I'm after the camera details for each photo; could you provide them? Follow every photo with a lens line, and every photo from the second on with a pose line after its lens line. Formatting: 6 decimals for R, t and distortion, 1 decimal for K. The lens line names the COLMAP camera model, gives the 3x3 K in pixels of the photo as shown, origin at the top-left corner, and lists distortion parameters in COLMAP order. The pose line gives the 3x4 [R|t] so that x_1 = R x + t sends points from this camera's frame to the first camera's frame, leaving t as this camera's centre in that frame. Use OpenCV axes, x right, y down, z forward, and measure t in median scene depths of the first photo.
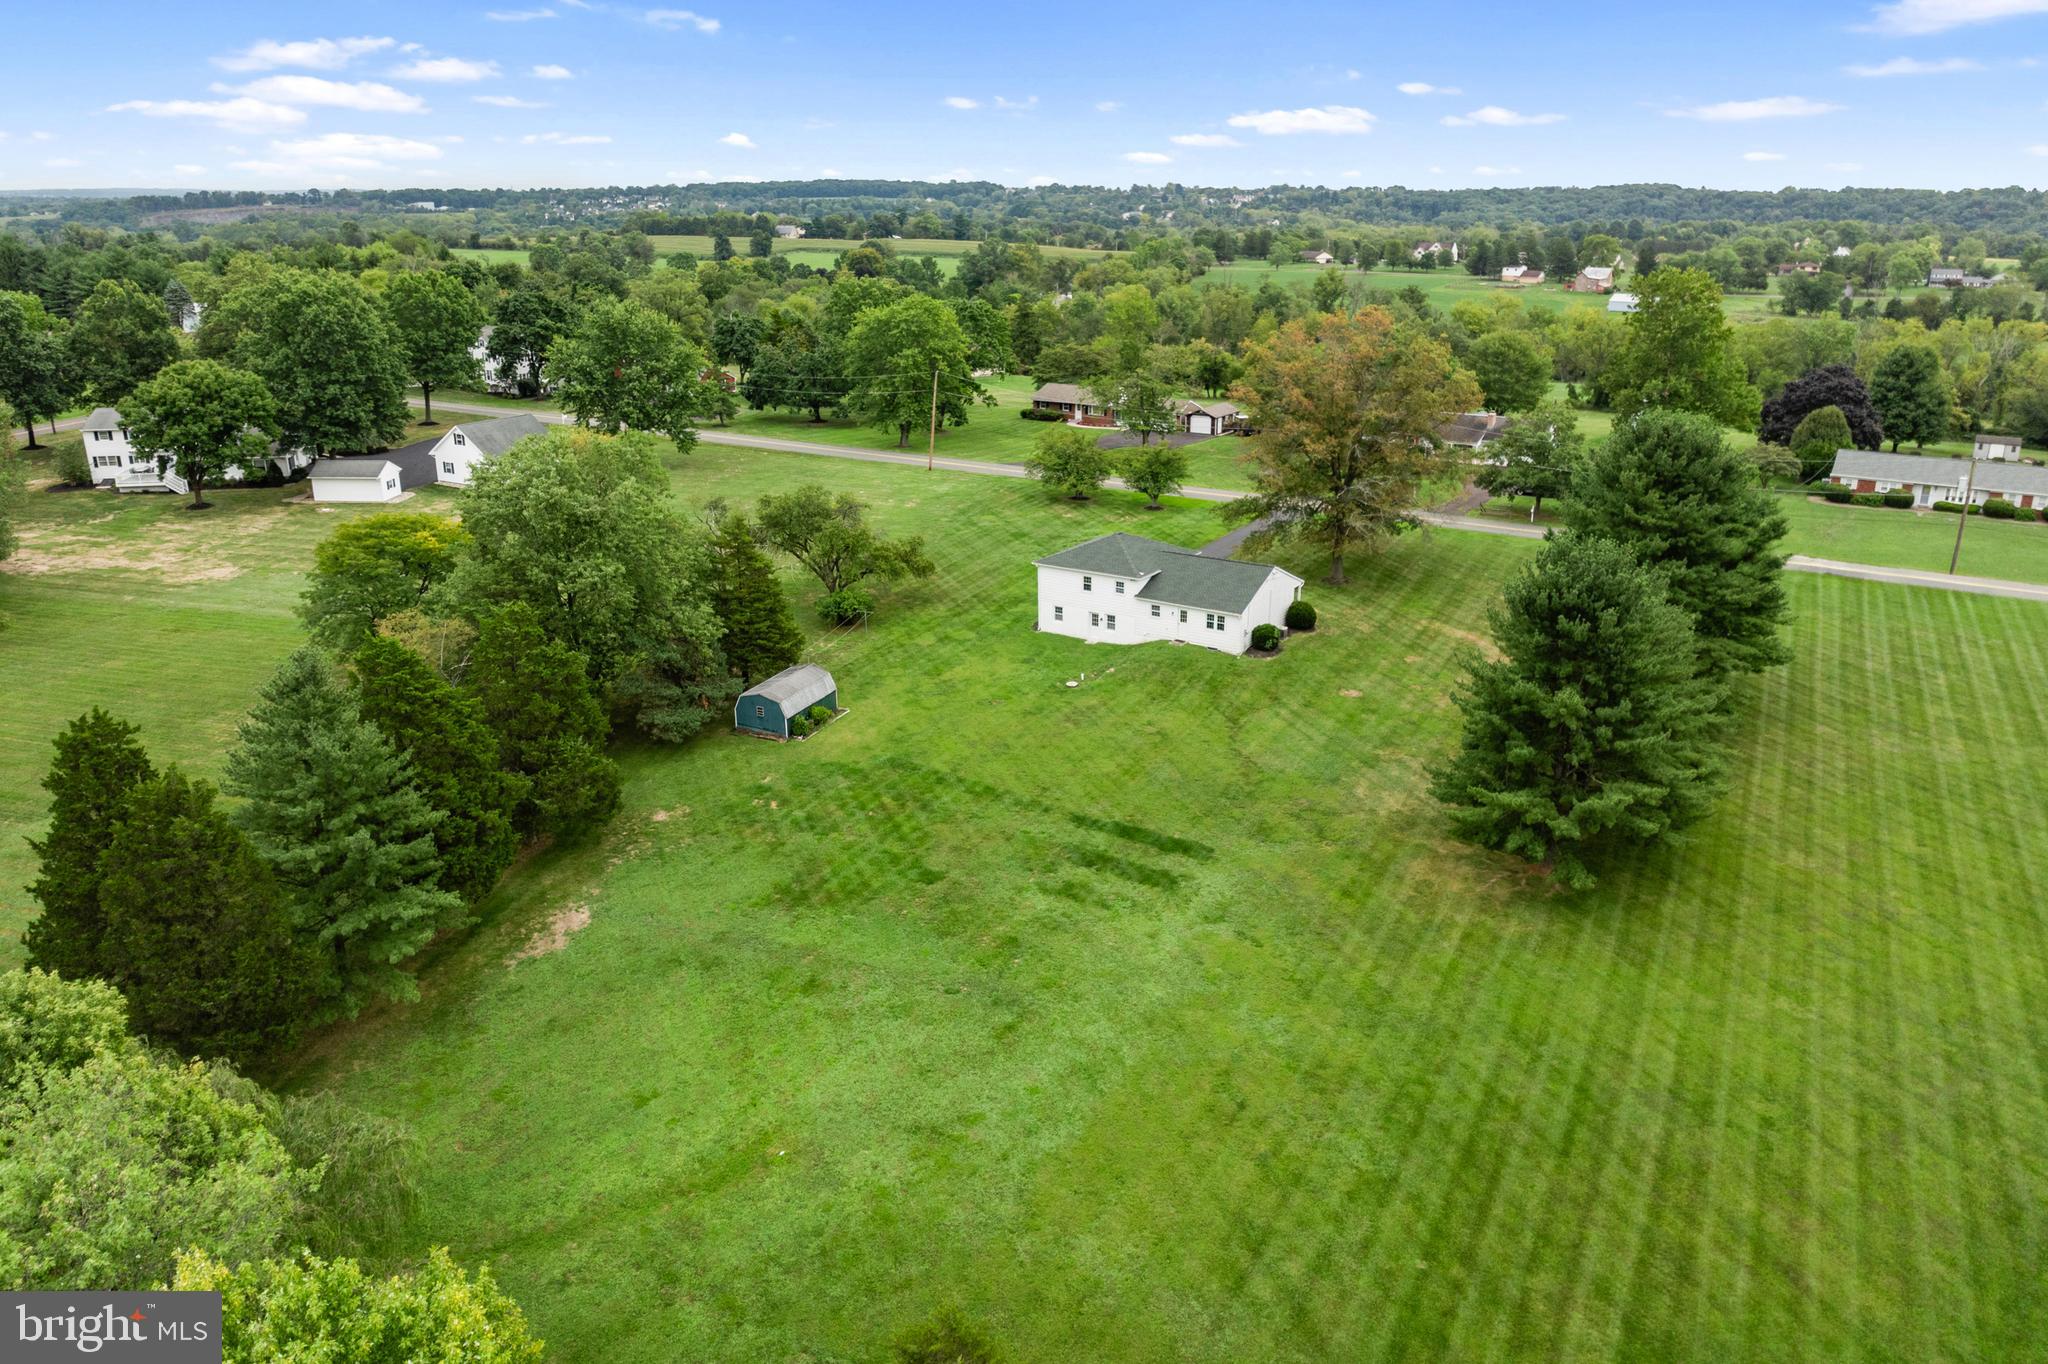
lens RADIAL K [[1441.9, 0, 1030.8], [0, 1441.9, 701.4], [0, 0, 1]] dist [-0.047029, 0.003934]
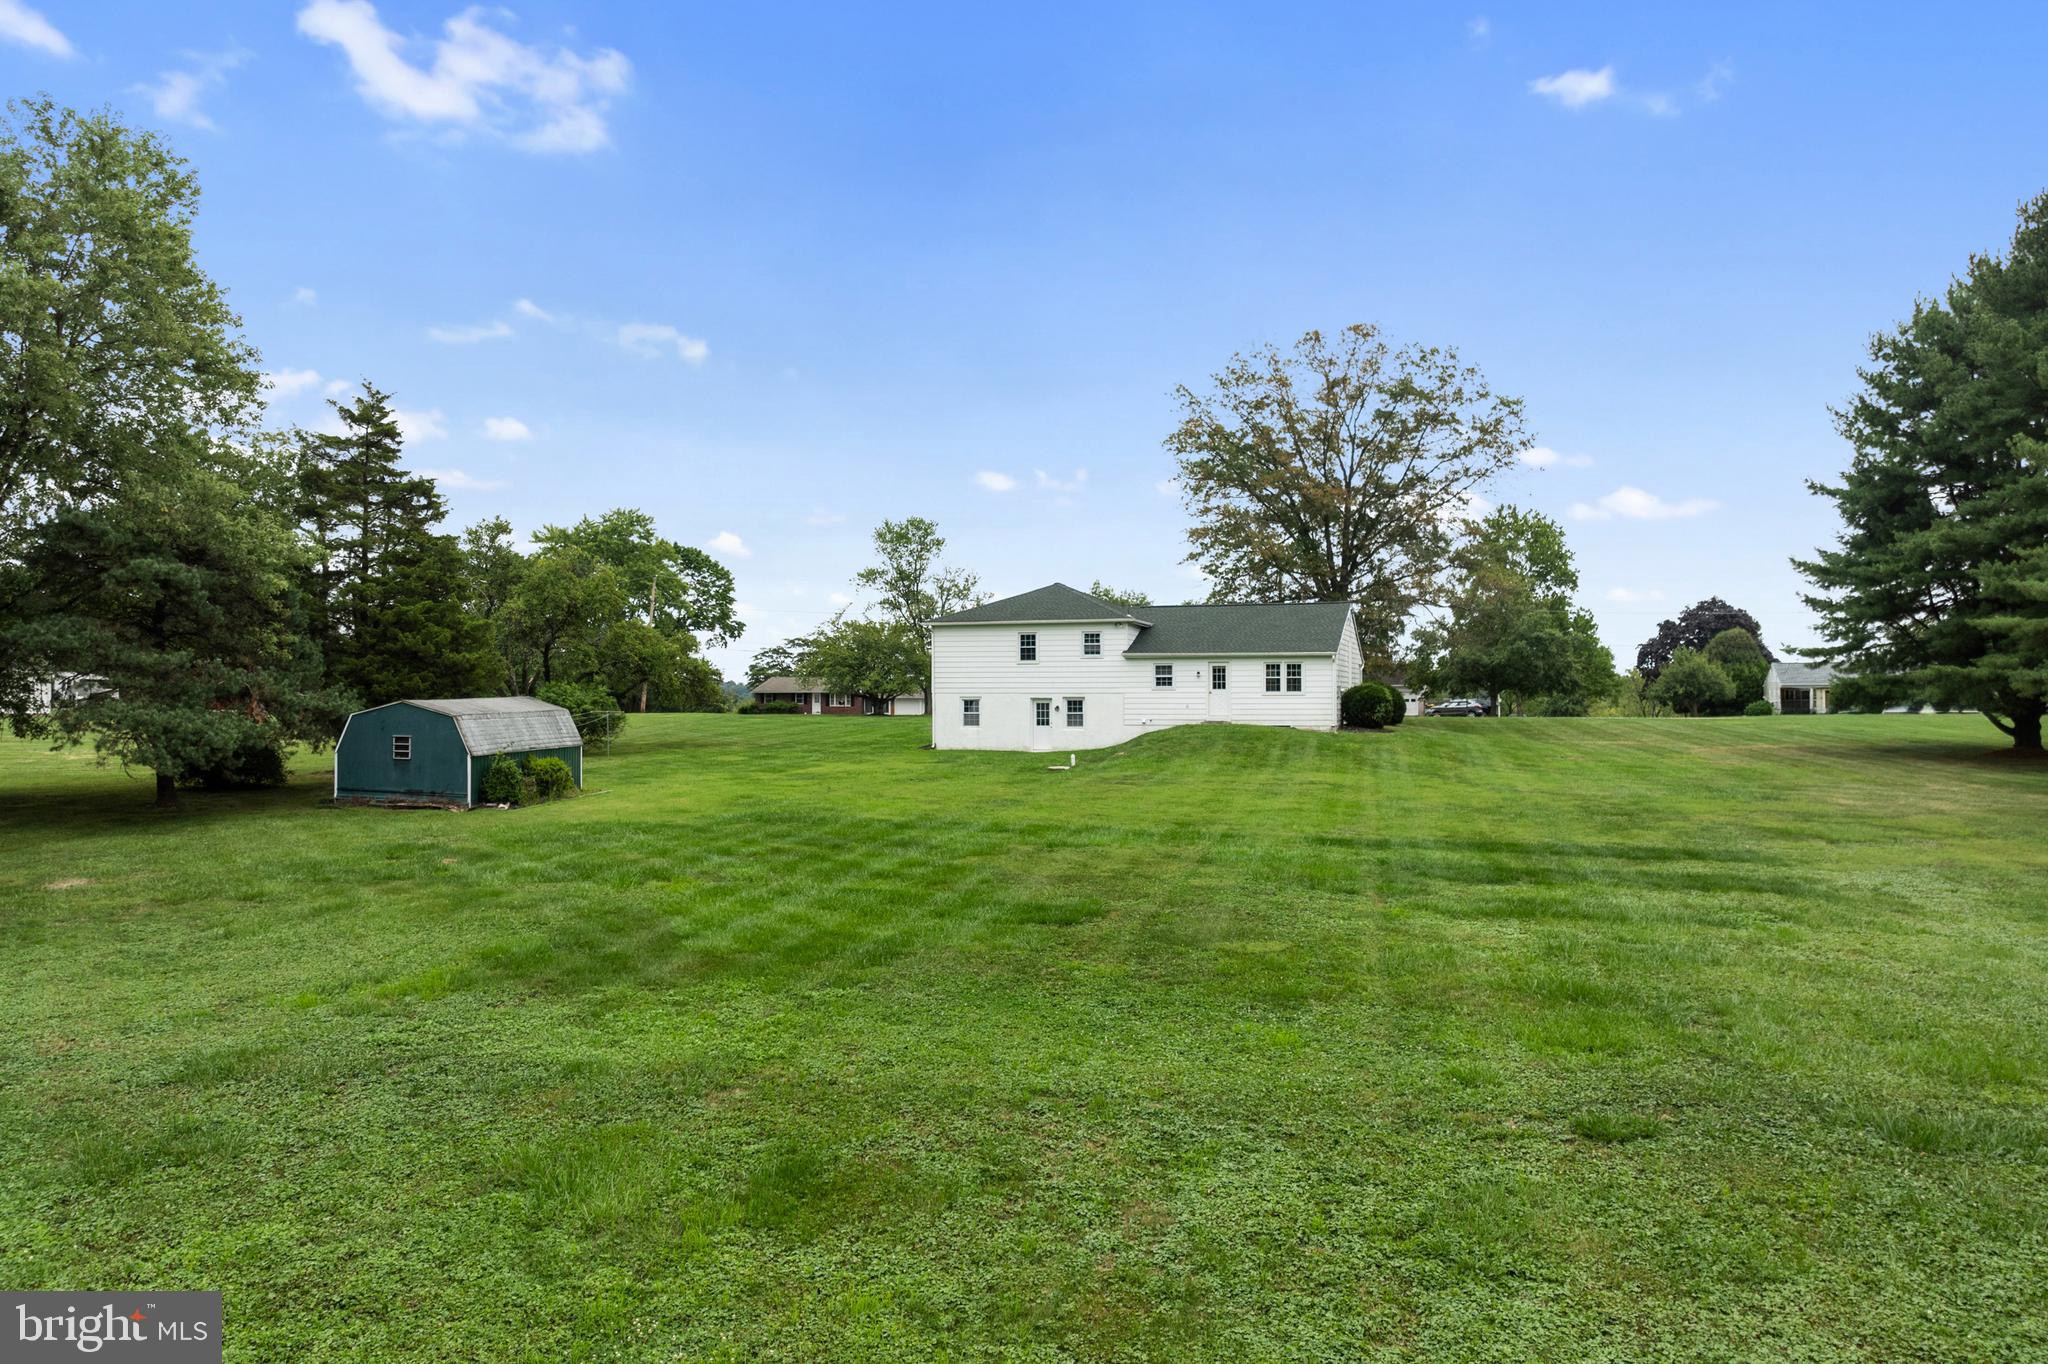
lens RADIAL K [[1441.9, 0, 1030.8], [0, 1441.9, 701.4], [0, 0, 1]] dist [-0.047029, 0.003934]
pose [[0.967155, 0.002114, 0.254180, -0.103362], [0.083749, 0.941481, -0.326495, 0.122597], [-0.239996, 0.337058, 0.910381, 0.508440]]
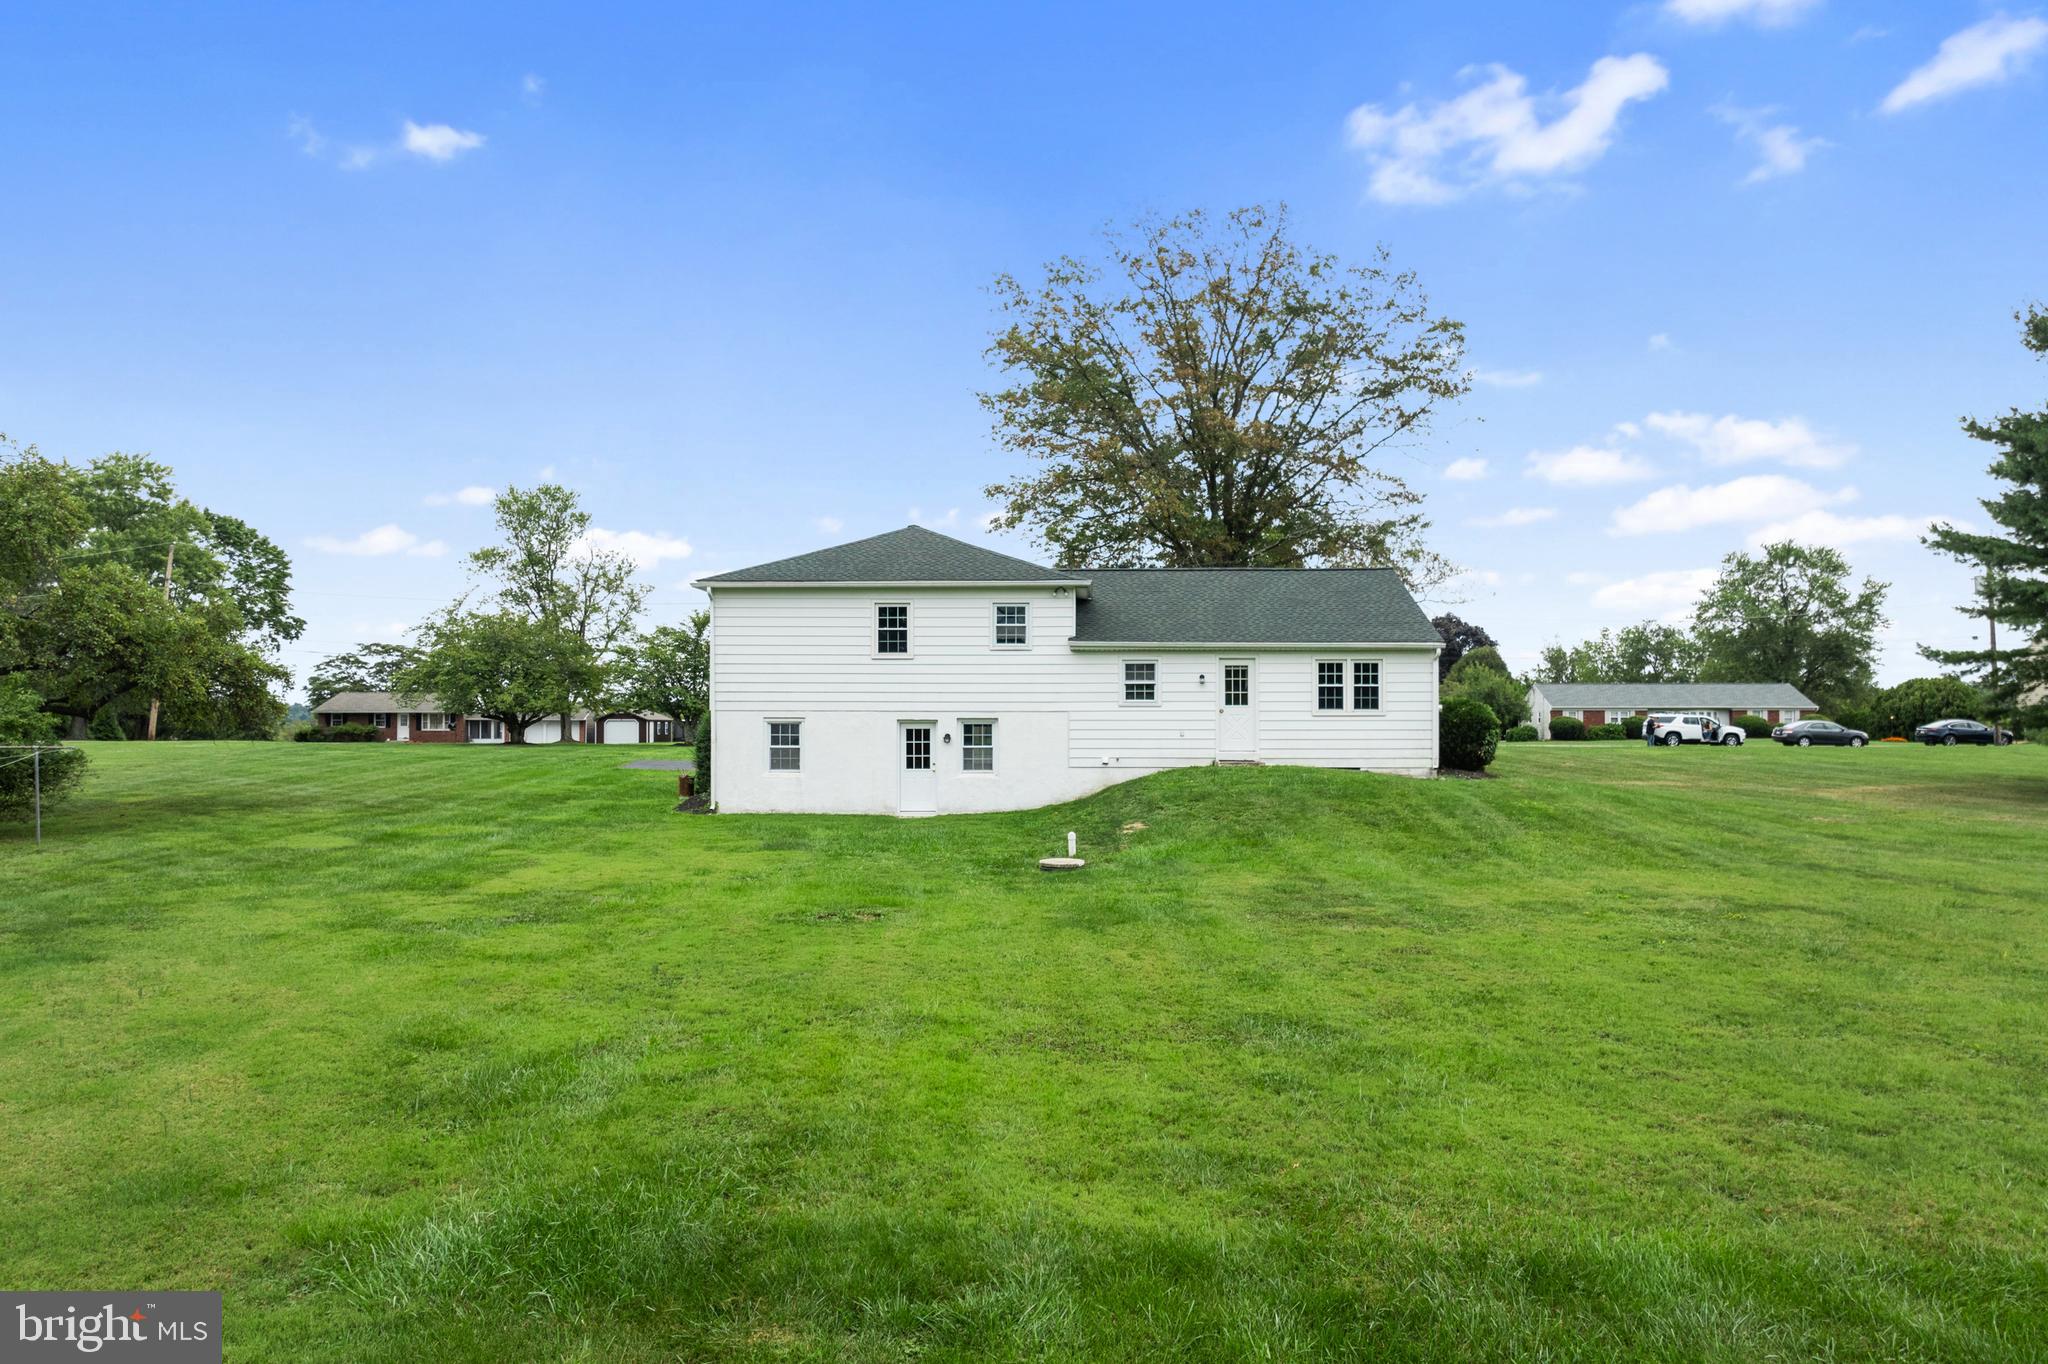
lens RADIAL K [[1441.9, 0, 1030.8], [0, 1441.9, 701.4], [0, 0, 1]] dist [-0.047029, 0.003934]
pose [[0.857290, 0.011130, 0.514714, -0.097658], [0.170996, 0.936854, -0.305064, 0.034162], [-0.485608, 0.349542, 0.801252, 0.754454]]
